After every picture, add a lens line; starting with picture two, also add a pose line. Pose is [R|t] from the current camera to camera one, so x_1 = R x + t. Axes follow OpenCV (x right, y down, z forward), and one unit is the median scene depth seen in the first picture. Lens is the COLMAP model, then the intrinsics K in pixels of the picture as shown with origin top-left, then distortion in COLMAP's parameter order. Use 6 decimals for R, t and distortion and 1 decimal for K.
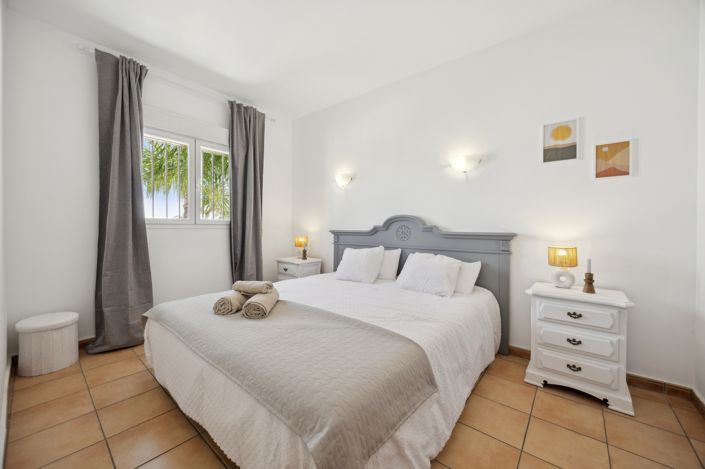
lens RADIAL K [[271.0, 0, 350.0], [0, 271.0, 225.2], [0, 0, 1]] dist [-0.000489, -0.000067]
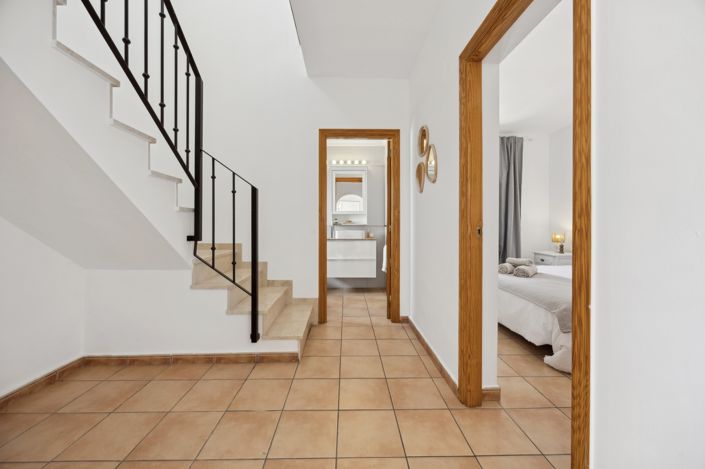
lens RADIAL K [[271.0, 0, 350.0], [0, 271.0, 225.2], [0, 0, 1]] dist [-0.000489, -0.000067]
pose [[0.656764, 0.003691, -0.754087, 0.117576], [0.008100, 0.999896, 0.011949, -0.017500], [0.754053, -0.013956, 0.656665, -0.474261]]
